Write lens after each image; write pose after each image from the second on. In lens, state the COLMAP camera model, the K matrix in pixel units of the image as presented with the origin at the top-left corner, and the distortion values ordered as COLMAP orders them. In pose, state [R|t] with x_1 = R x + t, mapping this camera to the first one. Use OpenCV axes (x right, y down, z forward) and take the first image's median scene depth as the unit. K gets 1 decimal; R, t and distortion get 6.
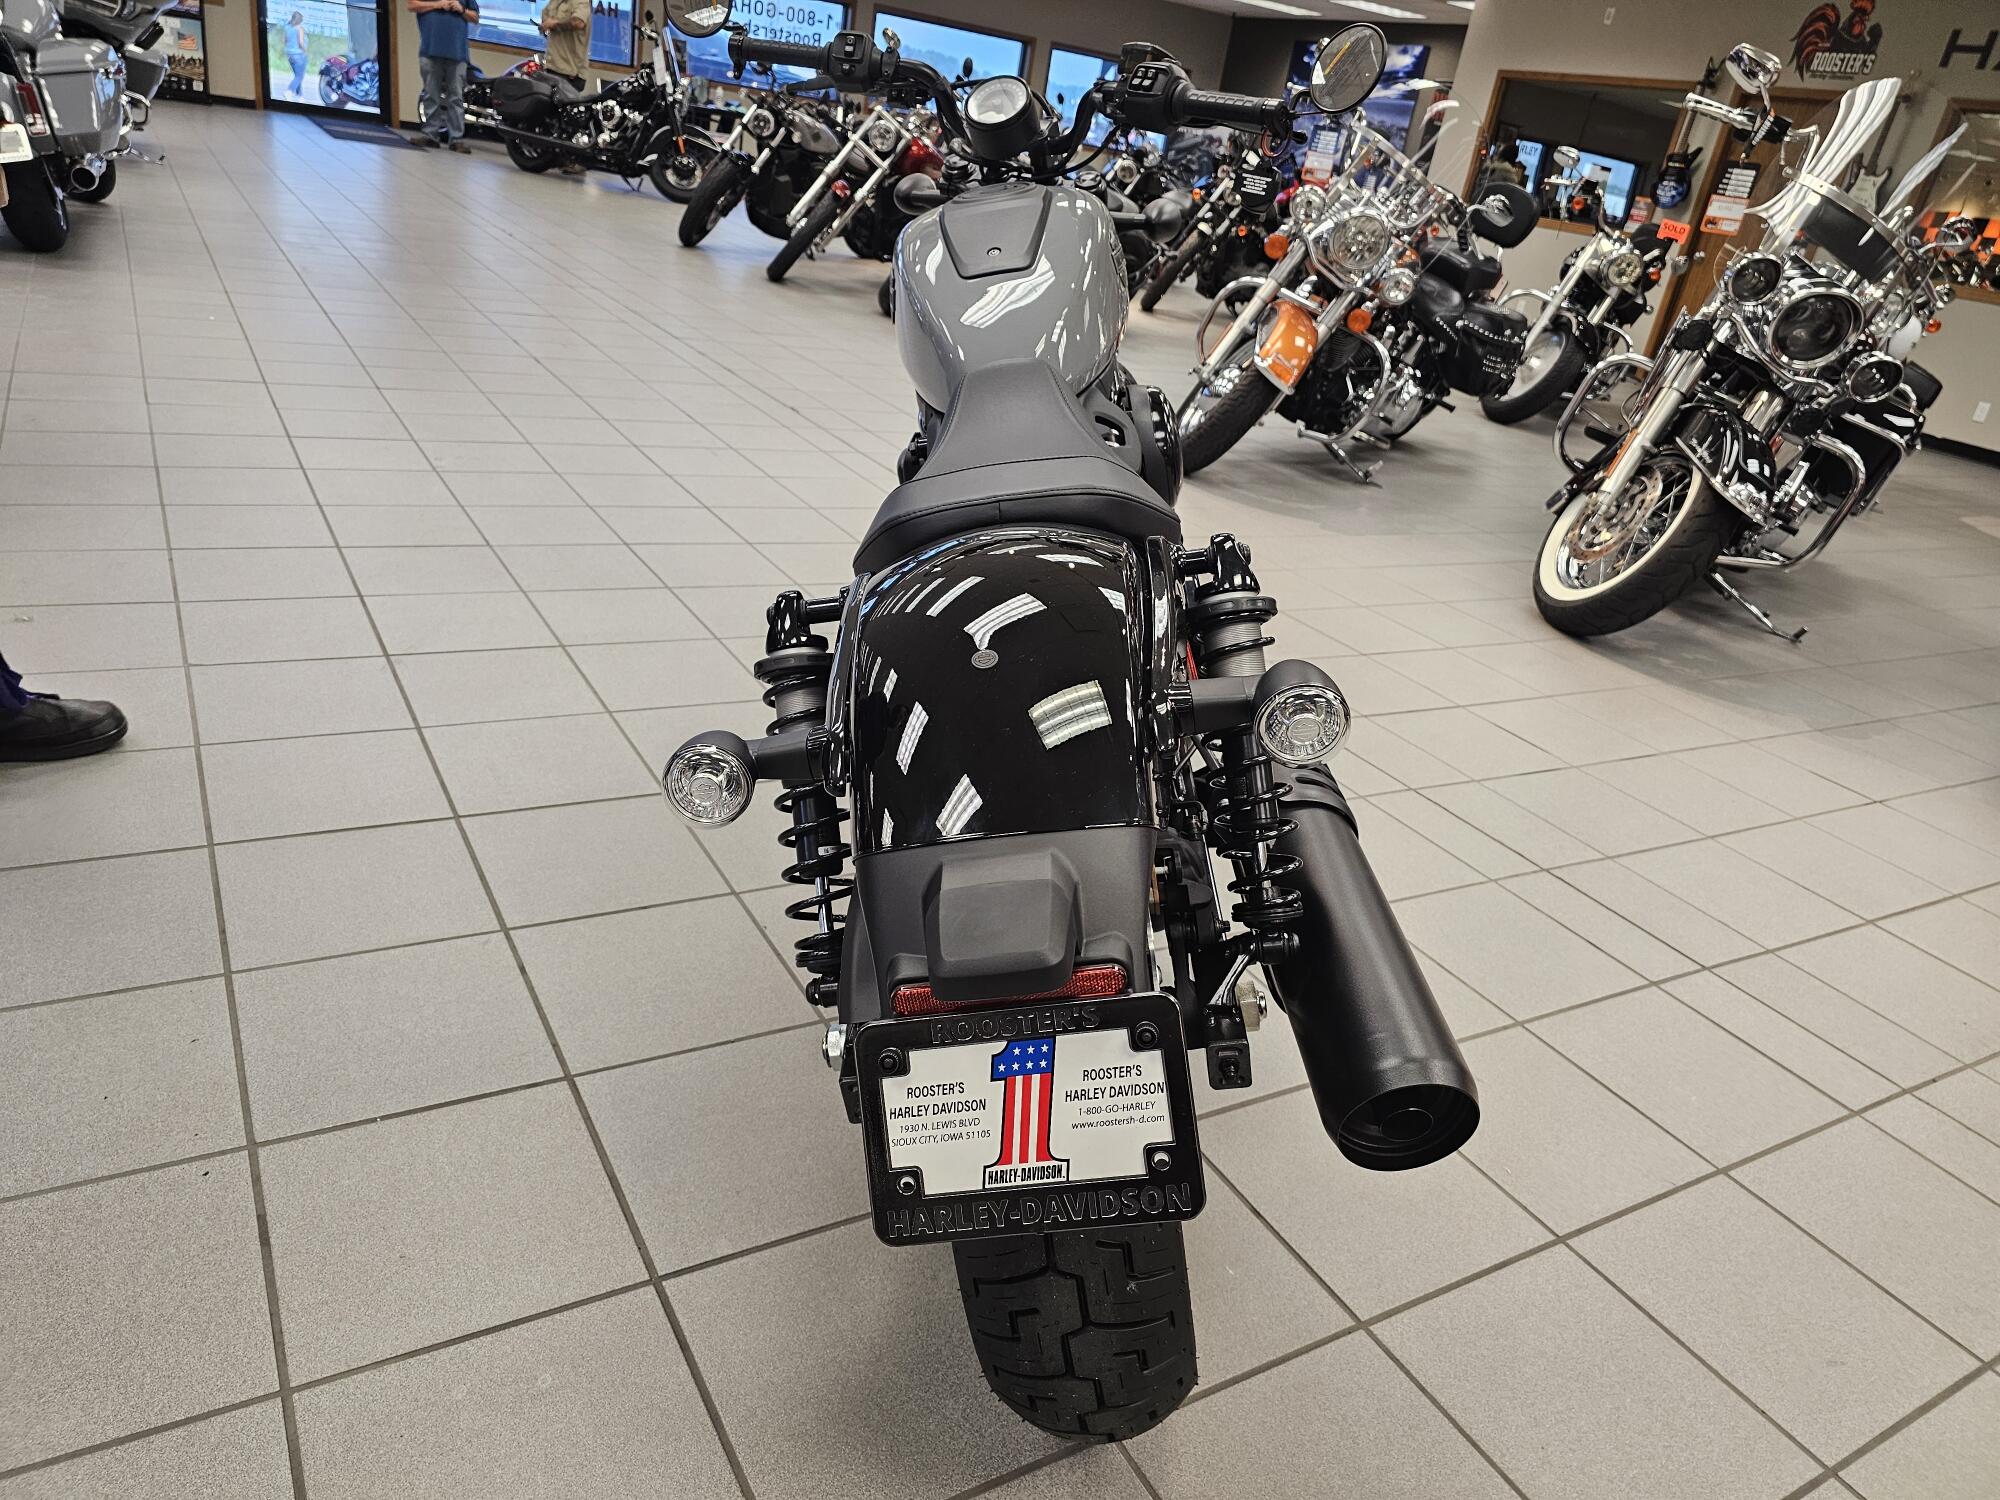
lens RADIAL K [[1357.7, 0, 974.2], [0, 1357.7, 736.6], [0, 0, 1]] dist [0.033833, -0.030950]
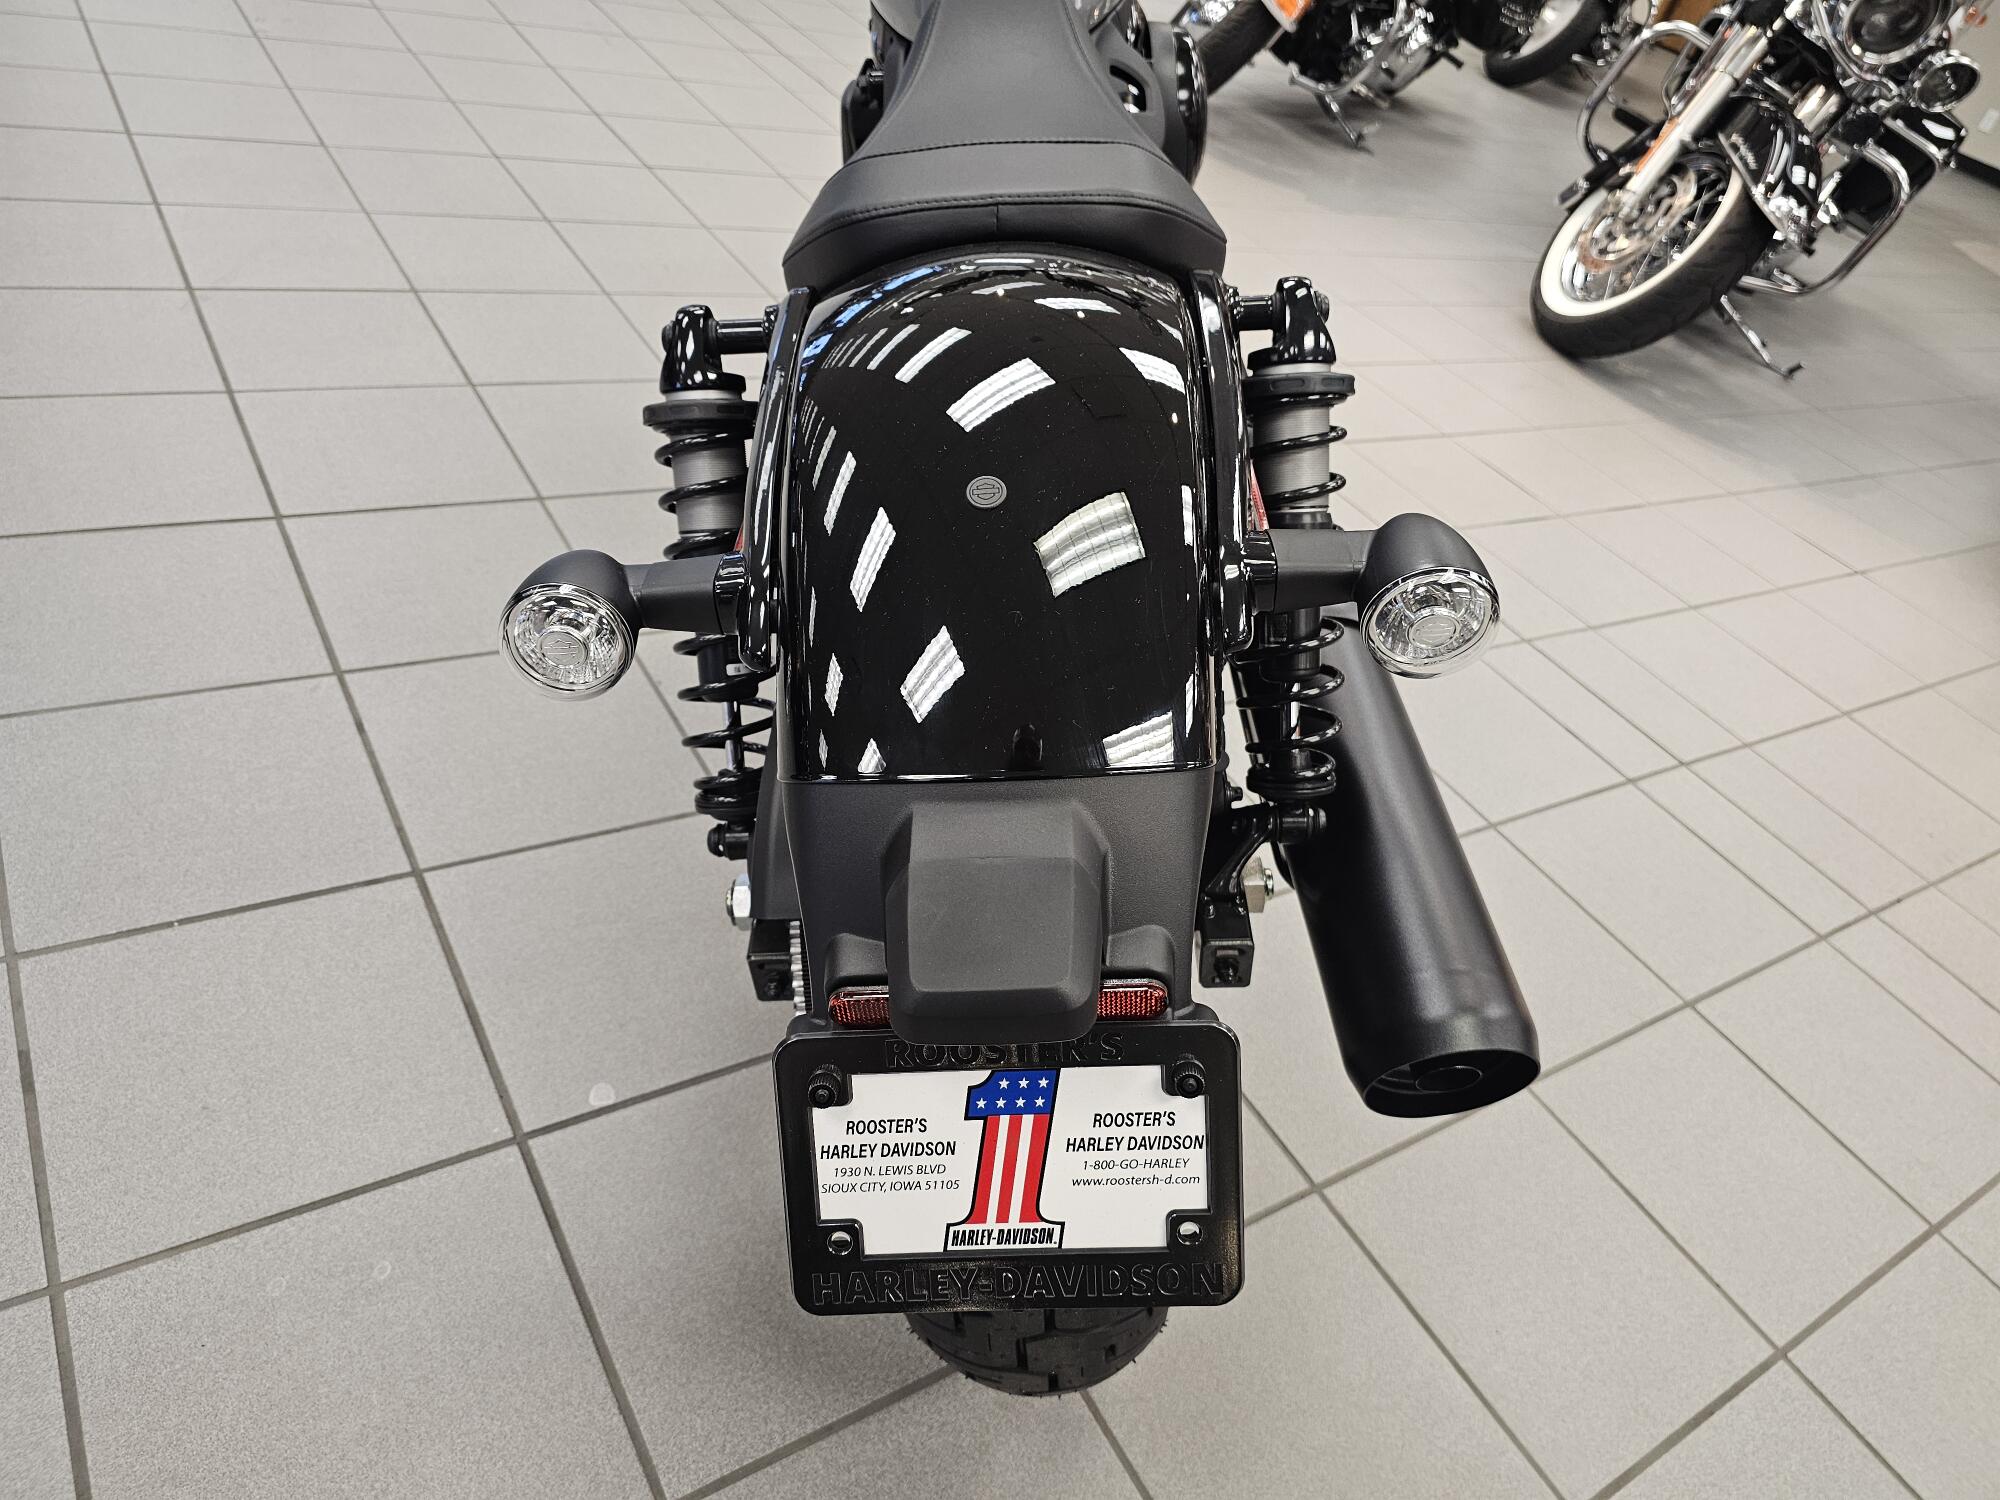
lens RADIAL K [[1371.6, 0, 993.1], [0, 1371.6, 742.5], [0, 0, 1]] dist [0.024016, -0.027204]
pose [[0.994754, 0.052649, 0.087705, -0.010868], [-0.073072, 0.965727, 0.249063, -0.027948], [-0.071586, -0.254165, 0.964508, 0.081351]]
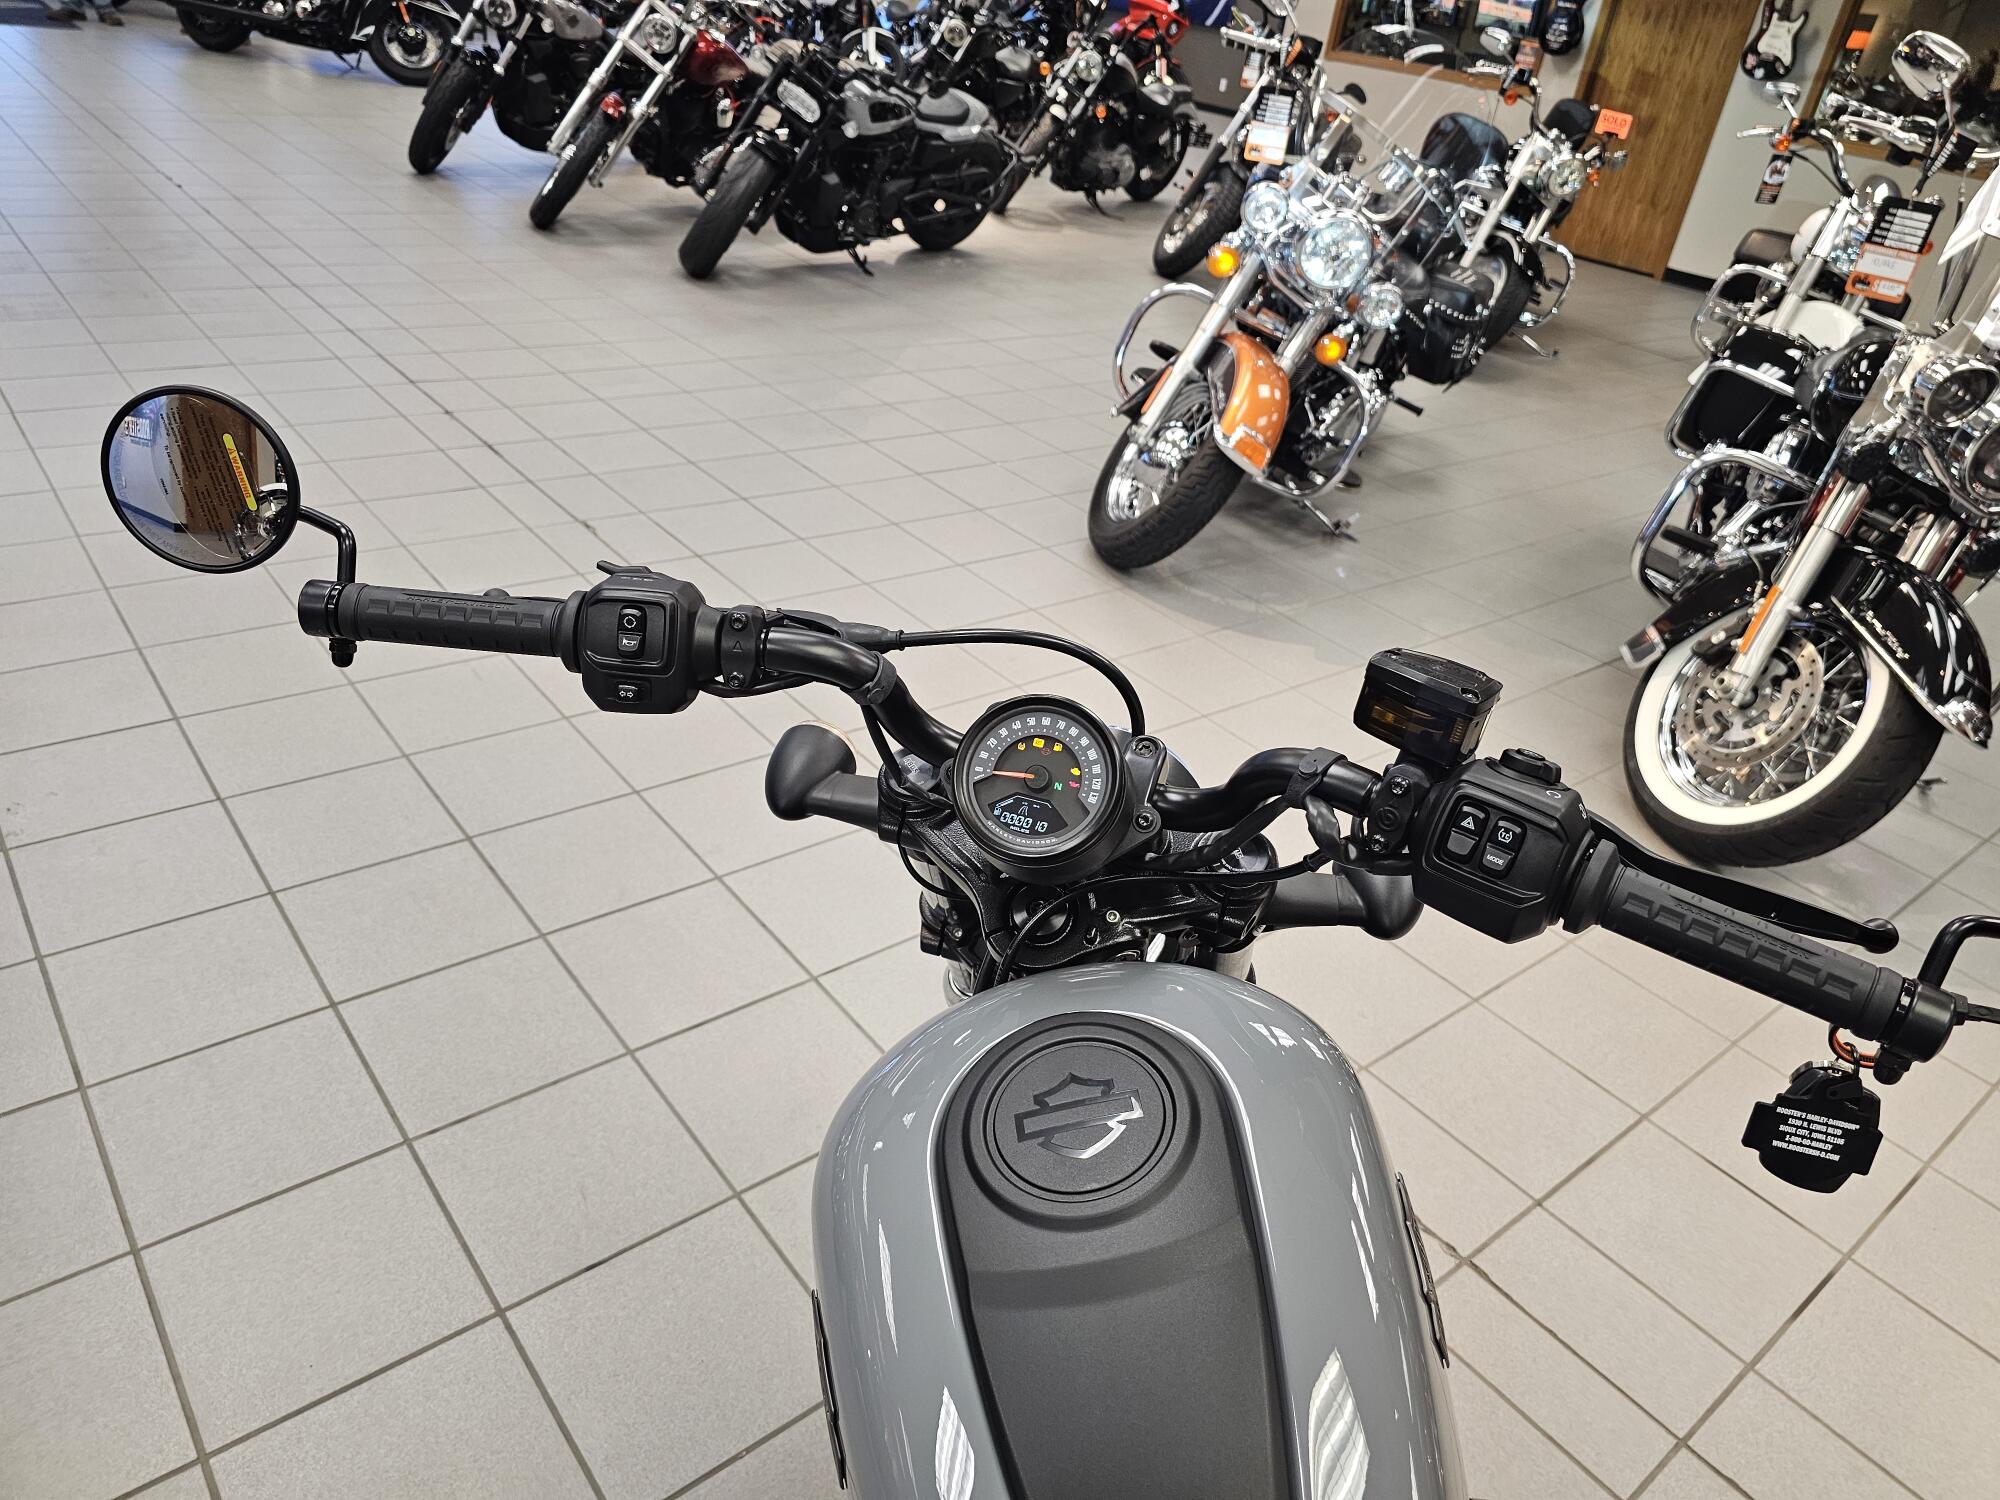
lens RADIAL K [[1377.3, 0, 1003.0], [0, 1377.3, 727.5], [0, 0, 1]] dist [0.023115, -0.022603]
pose [[0.987405, -0.101533, 0.121336, -0.021302], [0.086802, 0.988840, 0.121085, -0.296363], [-0.132276, -0.109028, 0.985199, 0.346705]]
